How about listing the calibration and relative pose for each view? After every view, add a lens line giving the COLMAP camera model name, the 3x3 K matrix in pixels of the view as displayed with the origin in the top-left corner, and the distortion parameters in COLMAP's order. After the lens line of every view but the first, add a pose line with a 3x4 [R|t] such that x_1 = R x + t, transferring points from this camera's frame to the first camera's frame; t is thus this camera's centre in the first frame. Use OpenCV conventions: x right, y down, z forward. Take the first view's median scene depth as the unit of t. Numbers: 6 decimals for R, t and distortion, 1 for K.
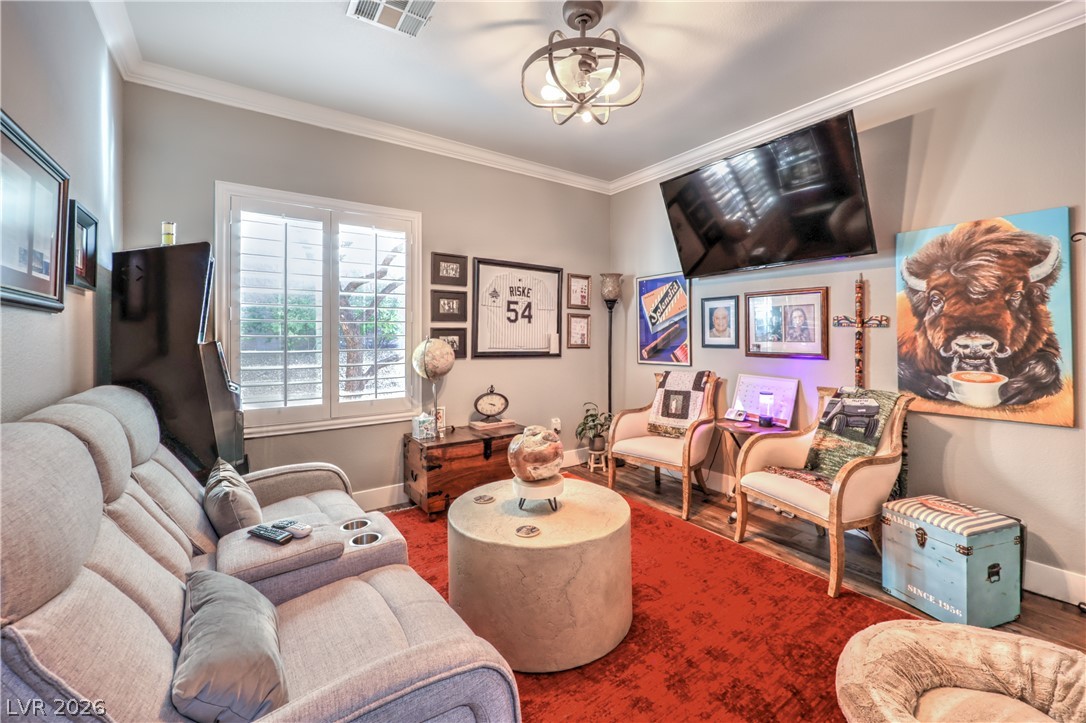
lens RADIAL K [[445.5, 0, 538.3], [0, 445.5, 332.9], [0, 0, 1]] dist [-0.002765, 0.000927]
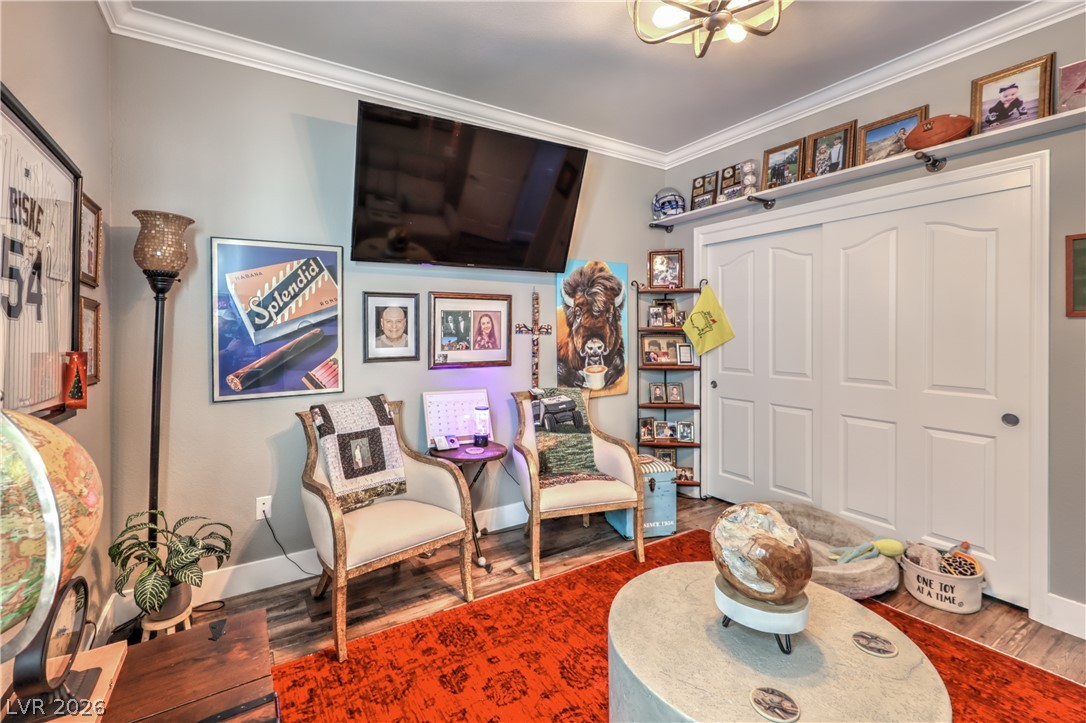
lens RADIAL K [[483.1, 0, 534.5], [0, 483.1, 329.6], [0, 0, 1]] dist [-0.002121, -0.000064]
pose [[0.044382, 0.005024, 0.999002, -0.523408], [0.002896, 0.999983, -0.005157, -0.019628], [-0.999010, 0.003122, 0.044366, 0.992204]]
